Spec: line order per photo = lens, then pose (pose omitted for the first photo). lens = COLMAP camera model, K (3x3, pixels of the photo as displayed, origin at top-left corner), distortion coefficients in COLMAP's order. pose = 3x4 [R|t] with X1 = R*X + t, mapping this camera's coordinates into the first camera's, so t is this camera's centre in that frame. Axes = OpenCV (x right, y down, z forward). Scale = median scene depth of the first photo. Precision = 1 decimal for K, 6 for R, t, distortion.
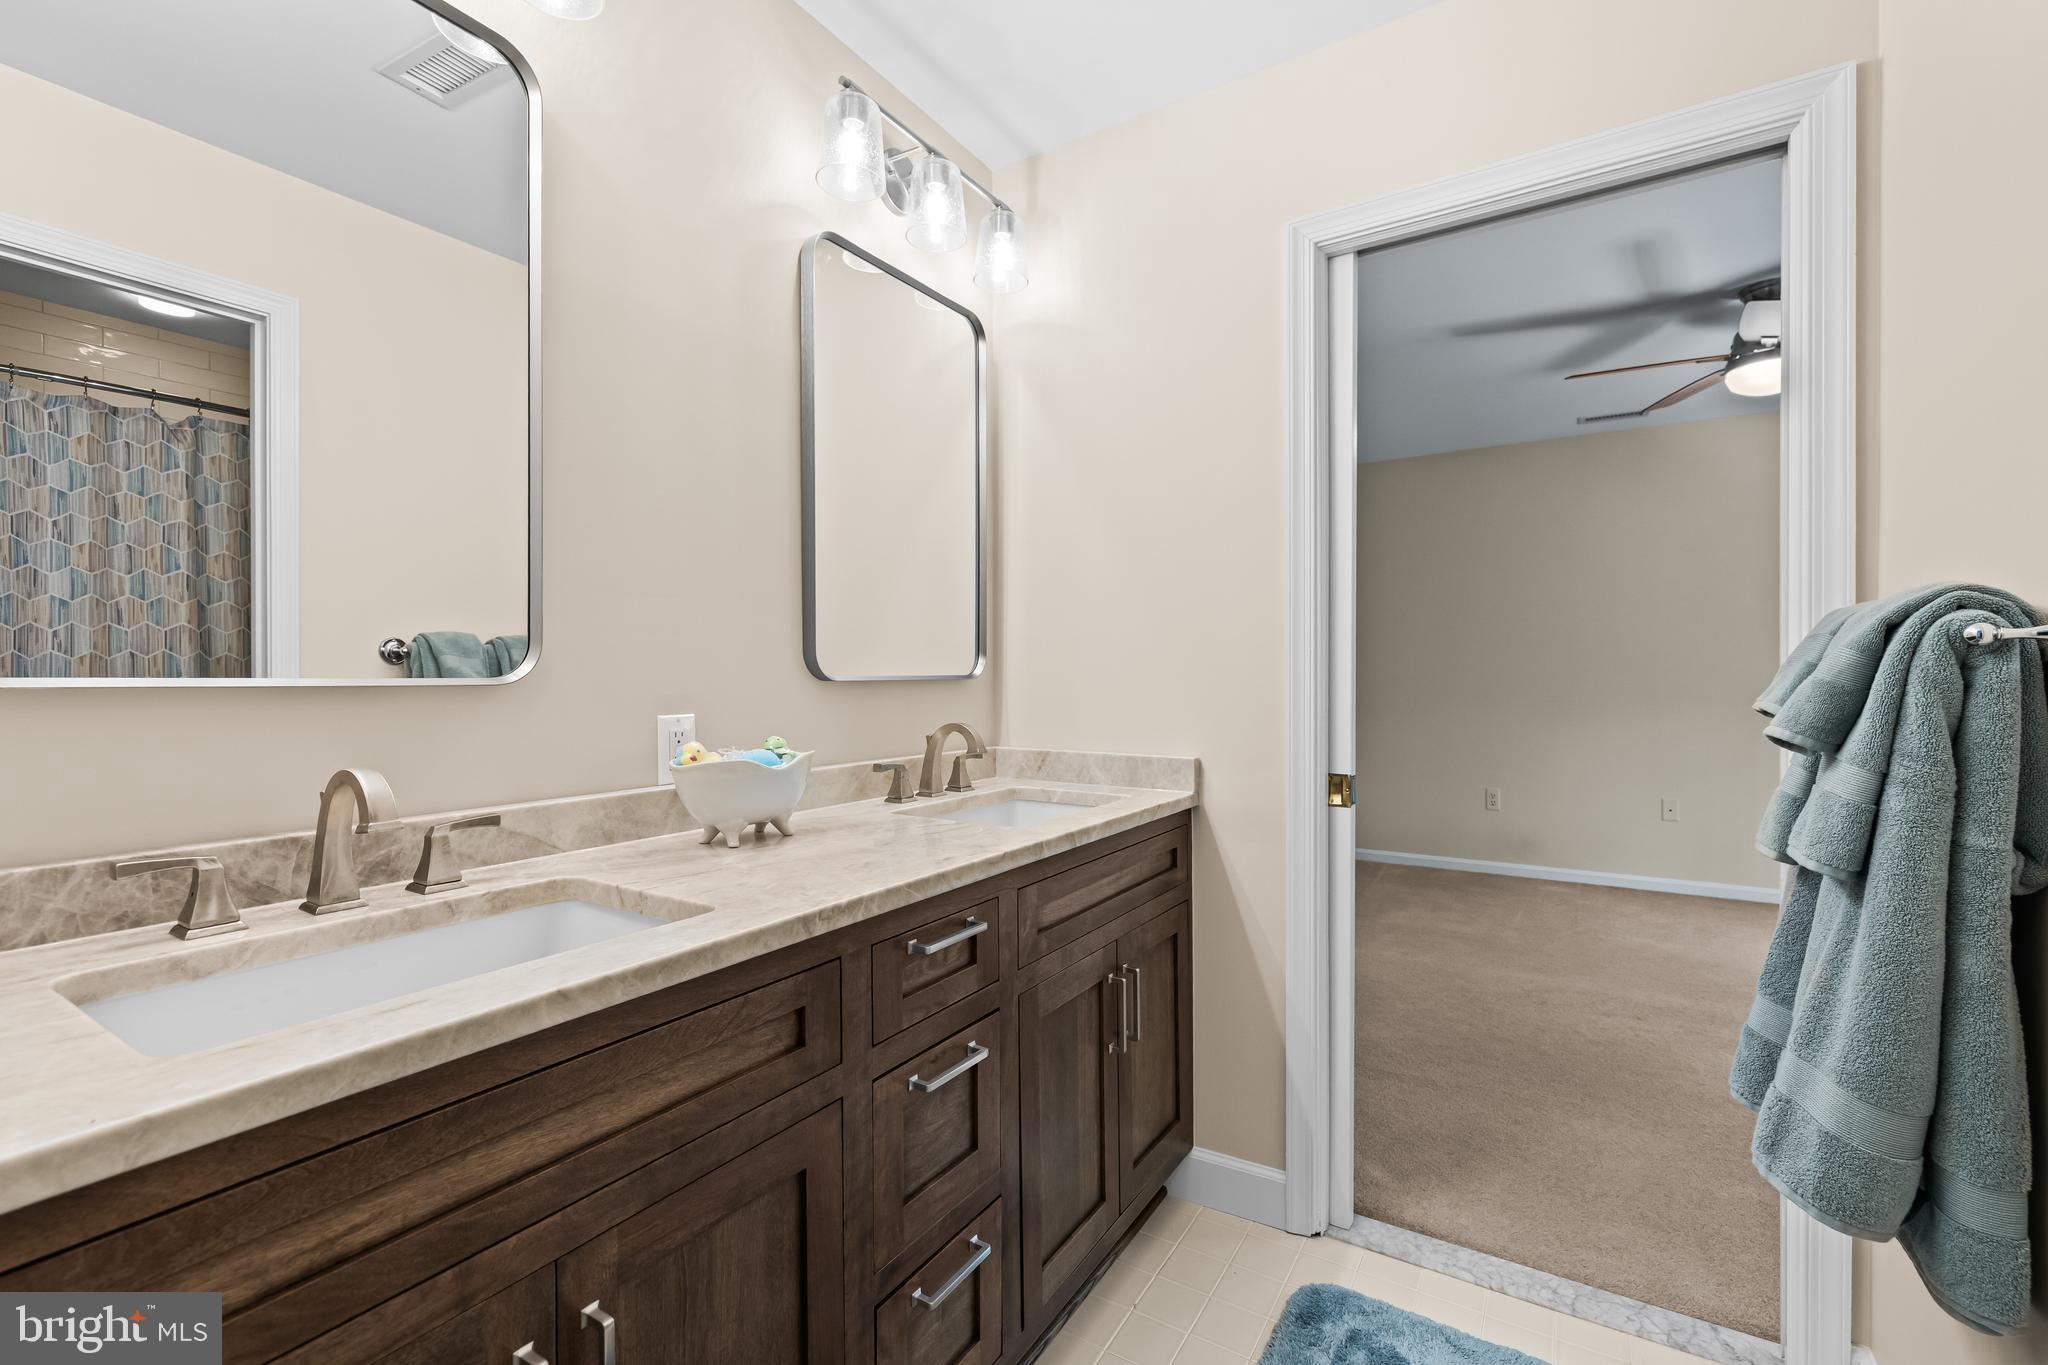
lens RADIAL K [[886.4, 0, 1023.0], [0, 886.4, 679.1], [0, 0, 1]] dist [-0.000520, -0.000014]
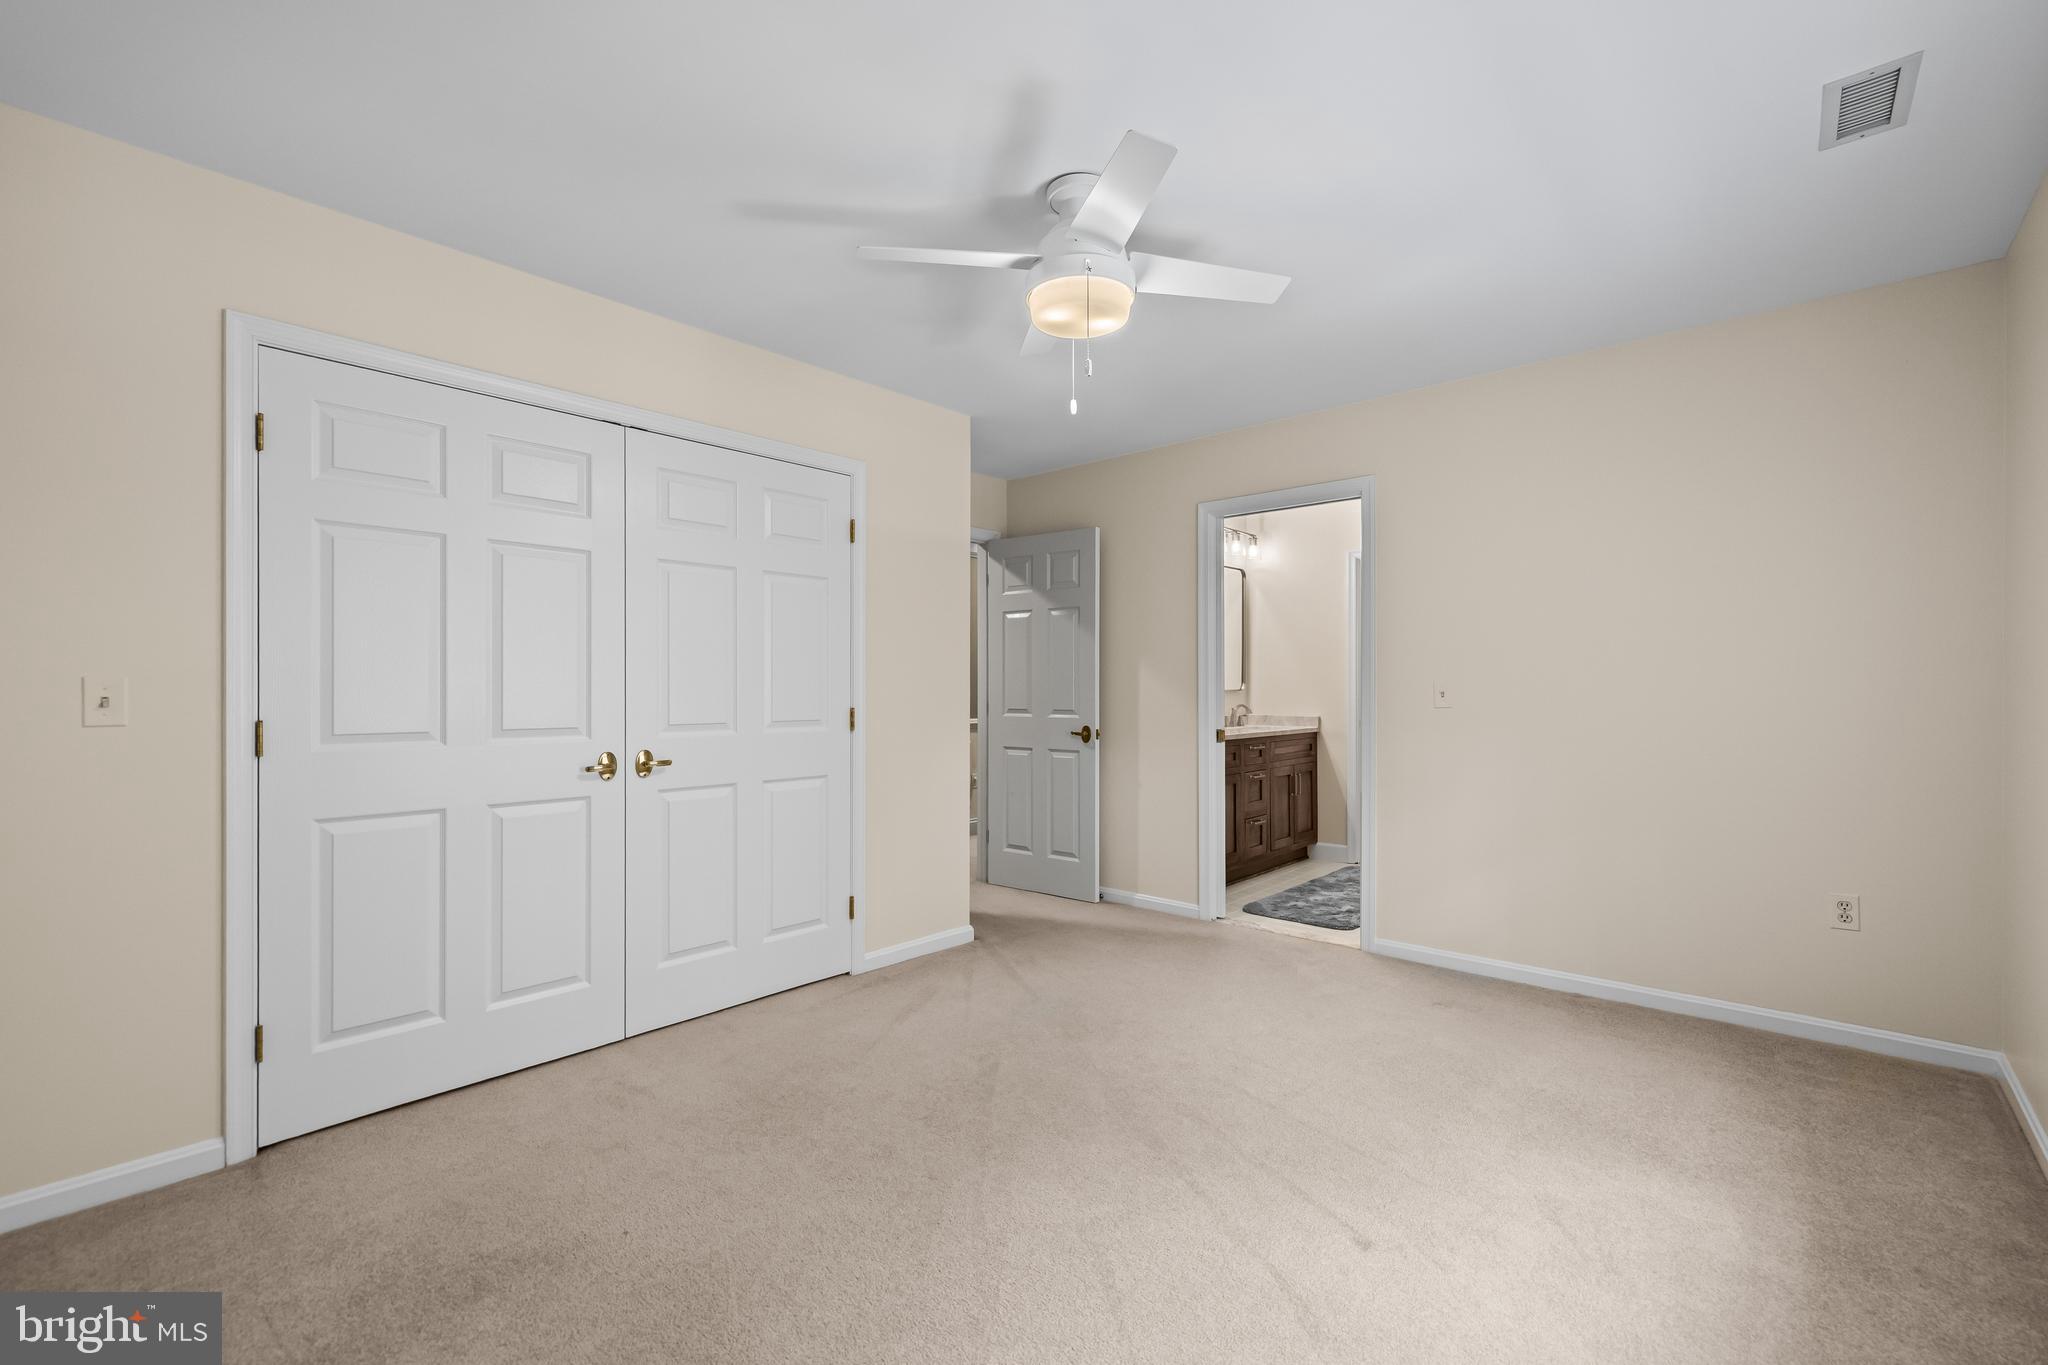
lens RADIAL K [[886.4, 0, 1025.6], [0, 886.4, 679.2], [0, 0, 1]] dist [-0.000520, -0.000014]
pose [[0.987117, 0.000896, -0.159998, -0.334160], [-0.002417, 0.999954, -0.009307, -0.010831], [0.159982, 0.009574, 0.987073, -2.313889]]
